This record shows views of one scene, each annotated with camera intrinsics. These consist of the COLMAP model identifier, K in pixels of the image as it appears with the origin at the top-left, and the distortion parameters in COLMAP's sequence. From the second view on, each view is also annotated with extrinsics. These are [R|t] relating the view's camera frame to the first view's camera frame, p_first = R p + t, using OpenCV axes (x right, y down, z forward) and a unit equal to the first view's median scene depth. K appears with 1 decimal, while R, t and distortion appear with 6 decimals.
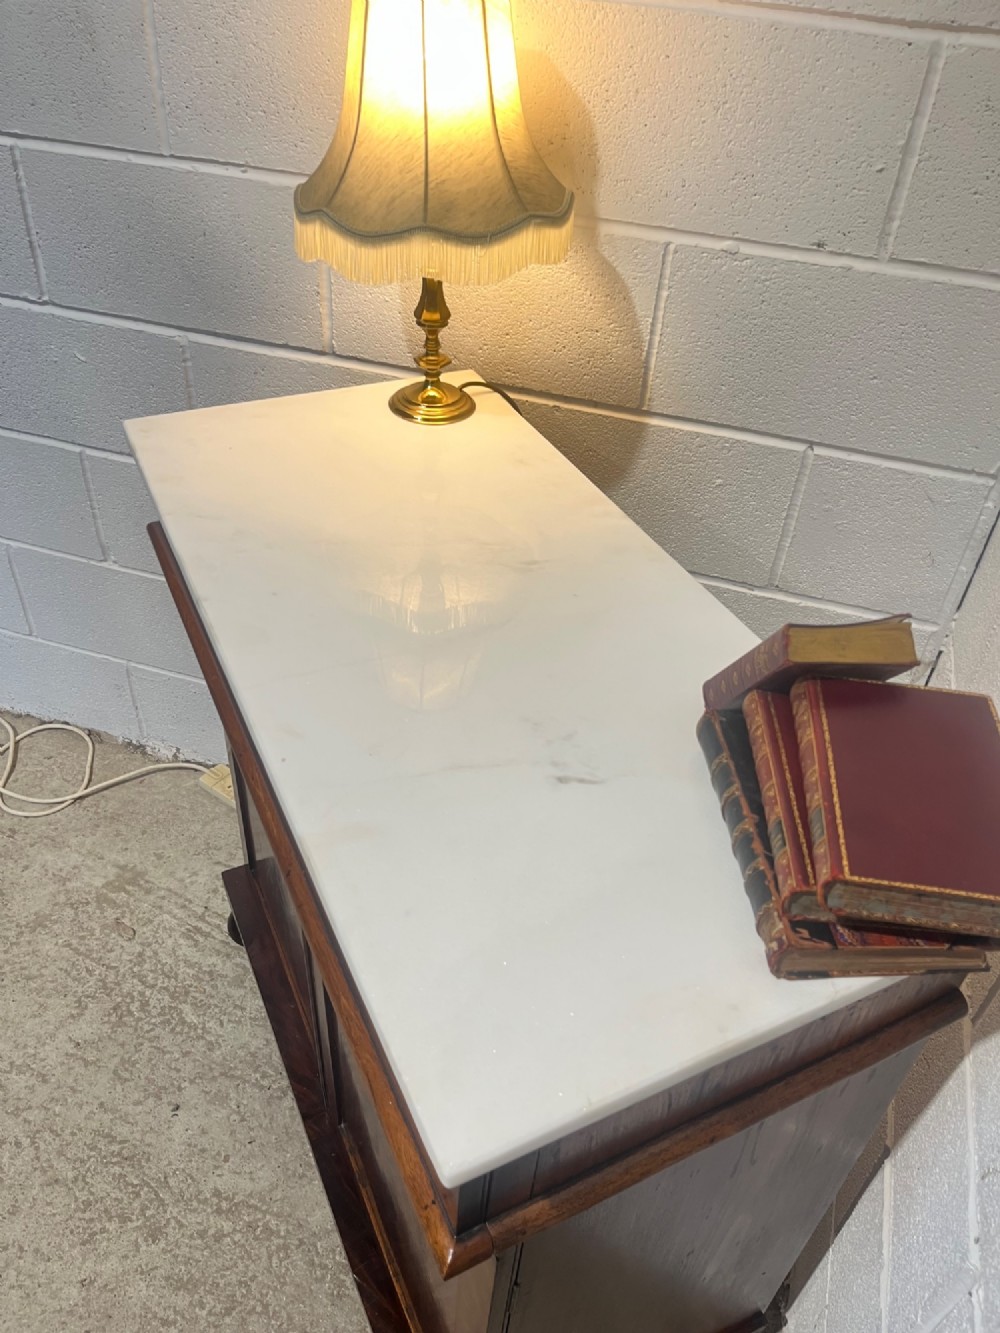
lens RADIAL K [[1007.0, 0, 496.7], [0, 1007.0, 670.5], [0, 0, 1]] dist [0.090049, -0.130064]
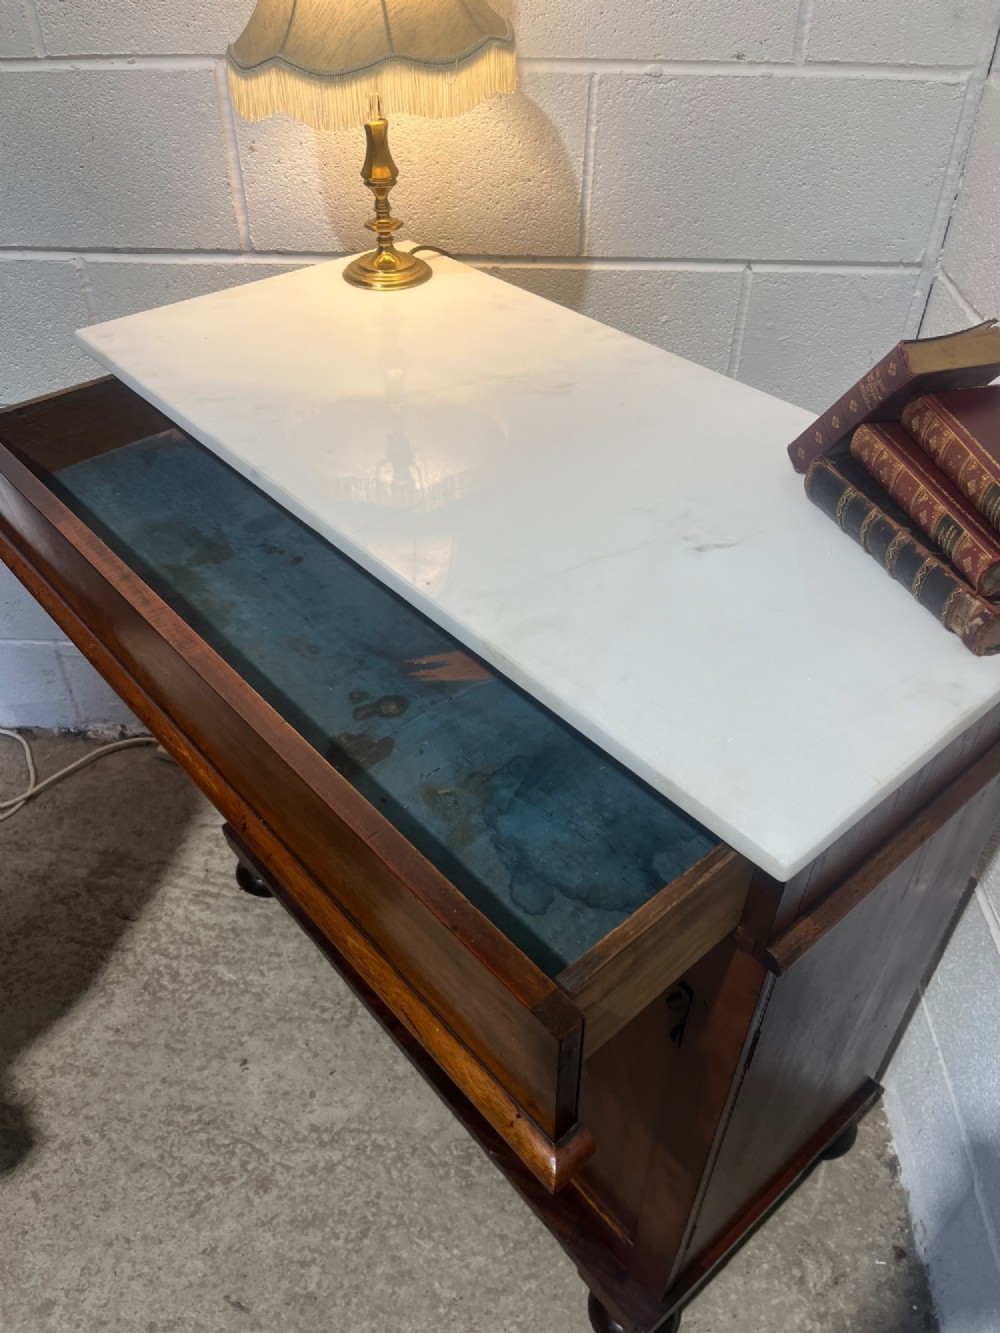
lens RADIAL K [[1011.1, 0, 498.3], [0, 1011.1, 662.8], [0, 0, 1]] dist [0.077111, -0.110503]
pose [[0.965145, -0.205345, 0.162261, -0.173630], [0.201528, 0.978673, 0.039820, 0.075294], [-0.166978, -0.005732, 0.985944, 0.014877]]
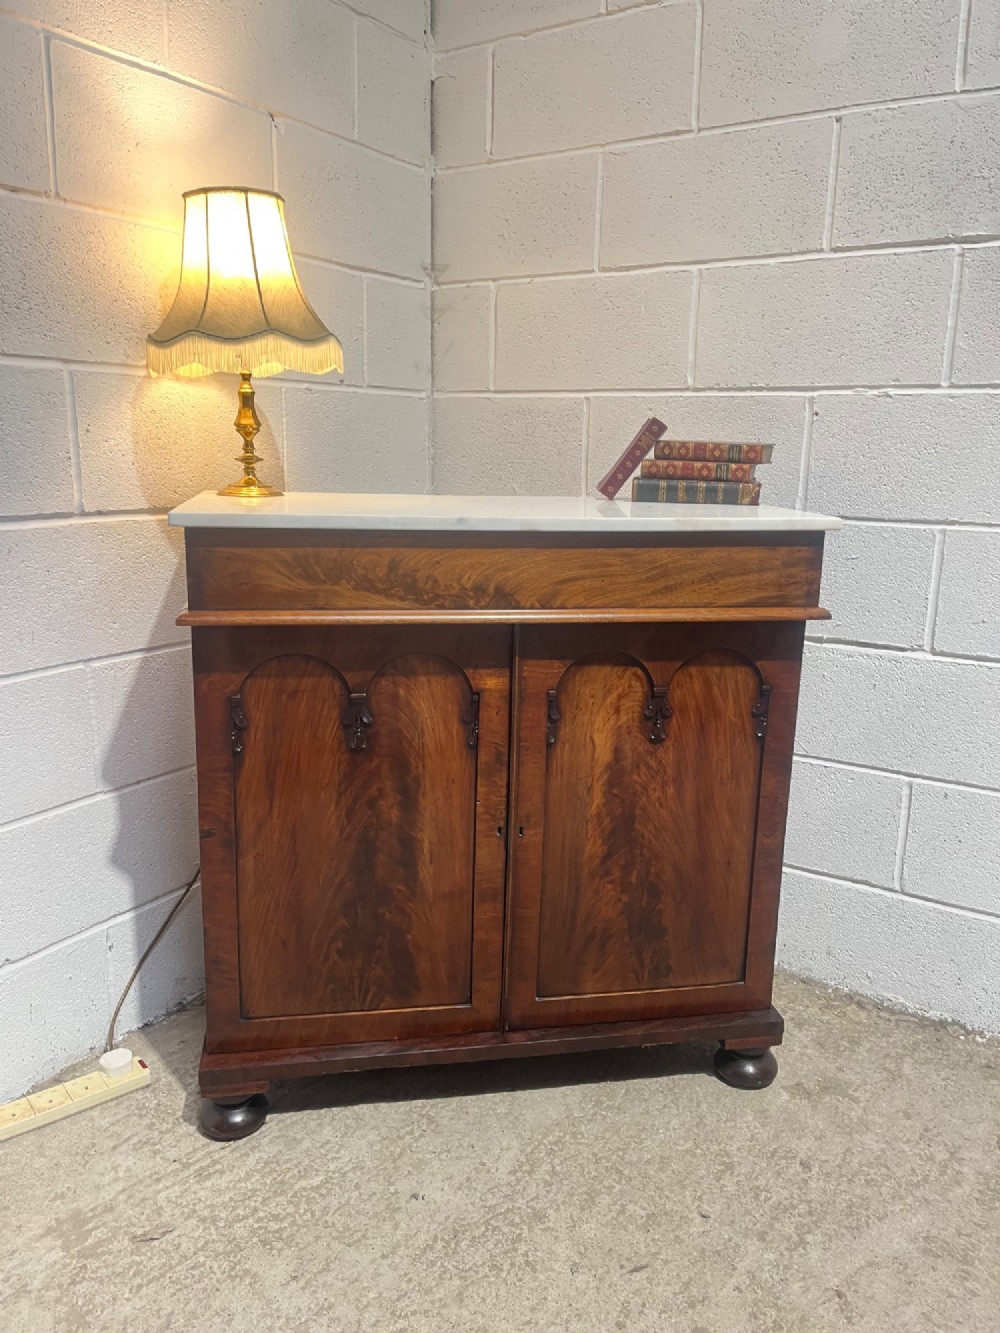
lens RADIAL K [[1001.2, 0, 507.2], [0, 1001.2, 666.0], [0, 0, 1]] dist [0.073372, -0.105211]
pose [[0.258761, -0.262274, 0.929653, -1.114343], [0.608132, 0.791986, 0.054167, 0.042299], [-0.750479, 0.551335, 0.364432, 0.346990]]
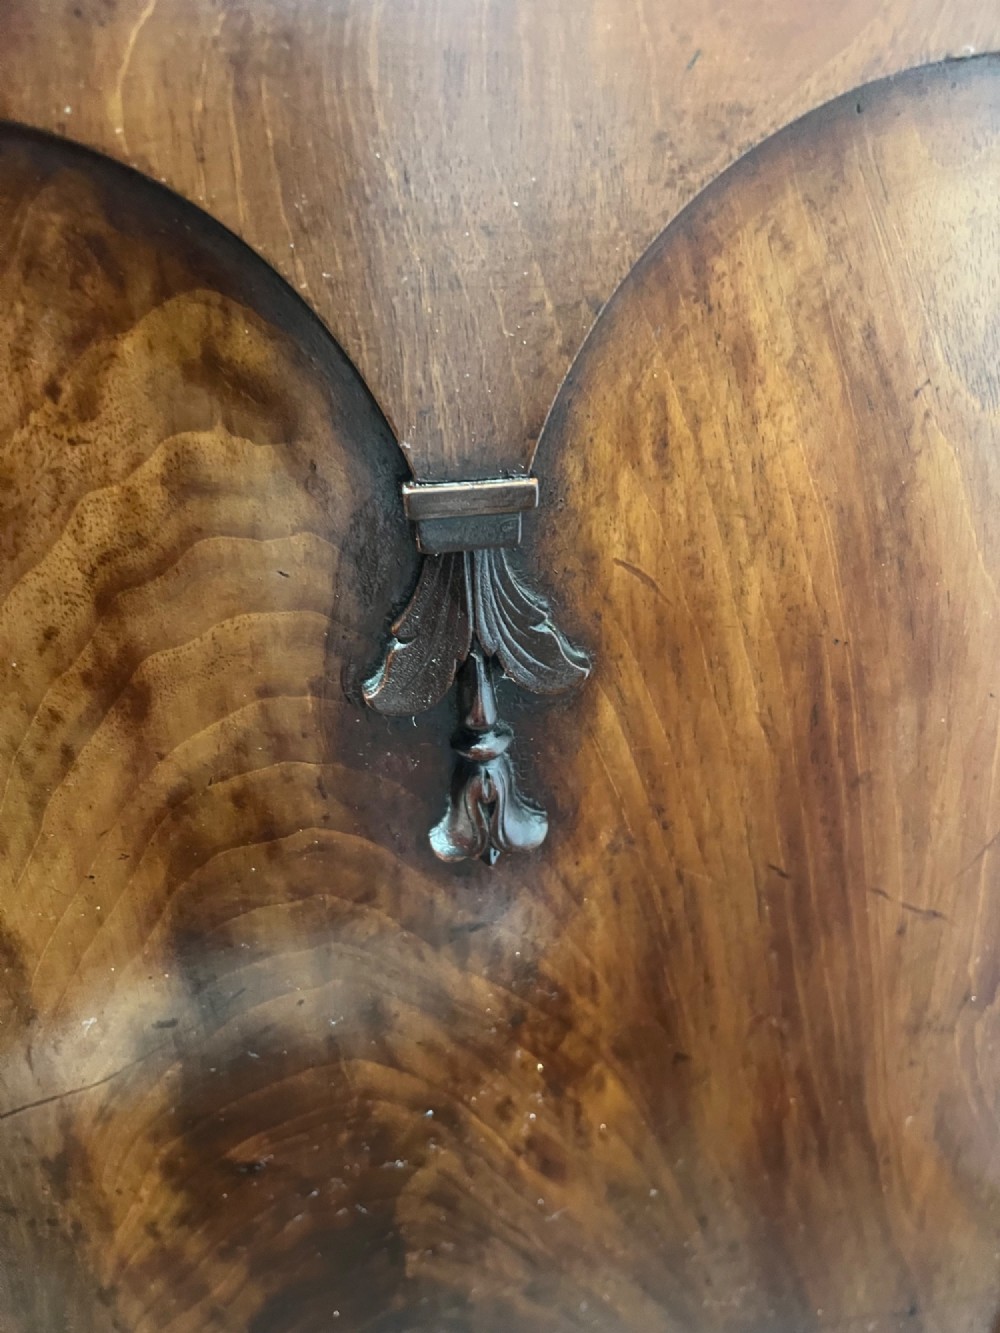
lens RADIAL K [[1017.3, 0, 489.9], [0, 1017.3, 667.0], [0, 0, 1]] dist [-0.007391, -0.005312]
pose [[0.297904, -0.506180, 0.809342, -0.182810], [0.648434, 0.729516, 0.217579, 0.211314], [-0.700562, 0.459987, 0.545550, 0.571247]]
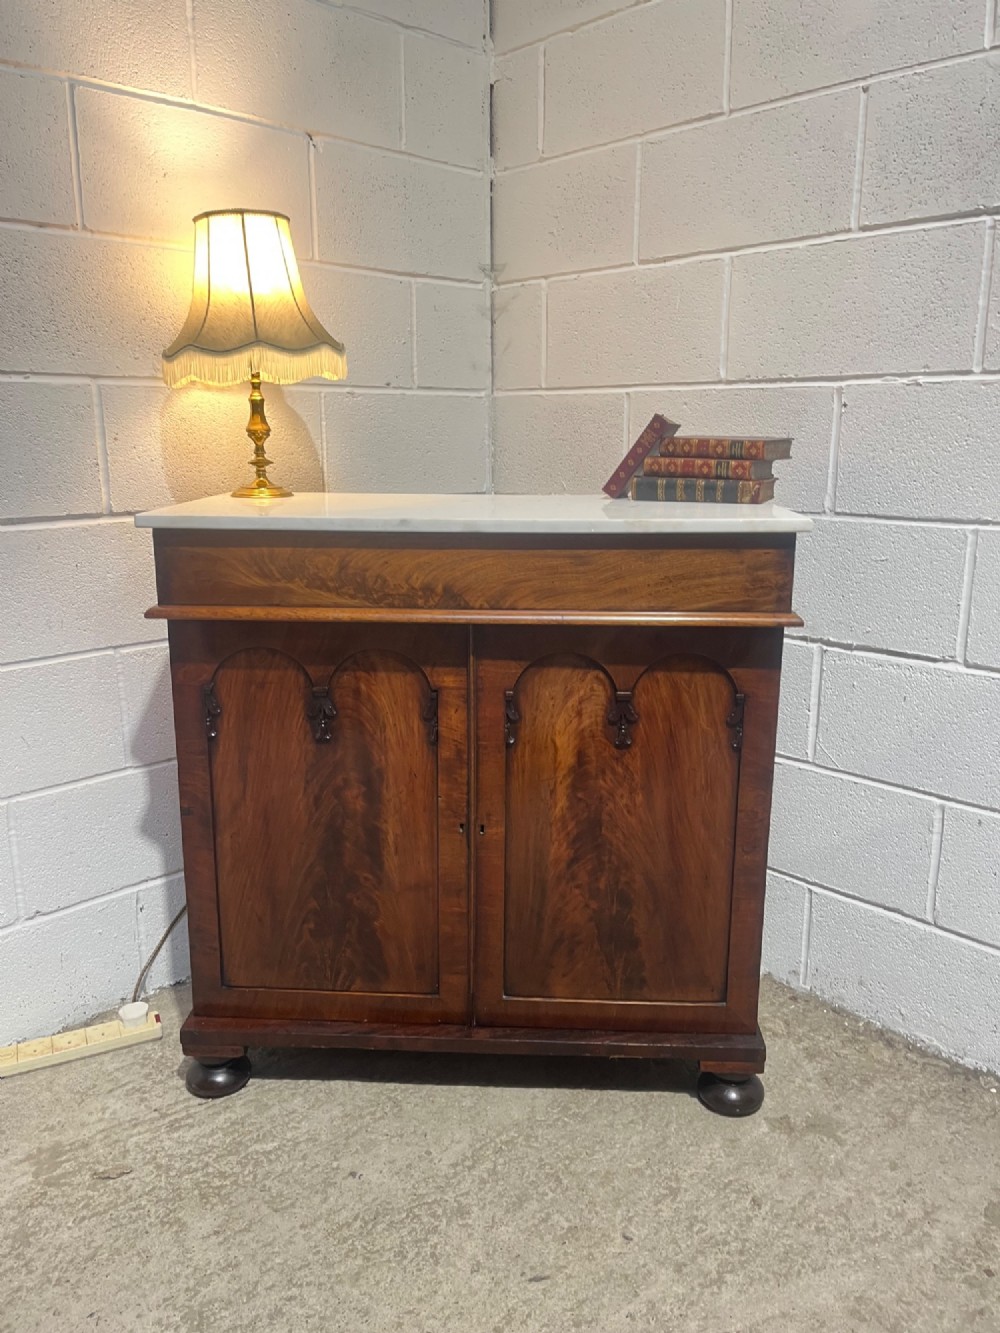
lens RADIAL K [[1001.6, 0, 507.6], [0, 1001.6, 656.2], [0, 0, 1]] dist [0.075537, -0.109102]
pose [[0.468377, -0.251506, 0.846976, -1.014898], [0.579908, 0.810750, -0.079940, 0.202470], [-0.666580, 0.528610, 0.525587, 0.136461]]
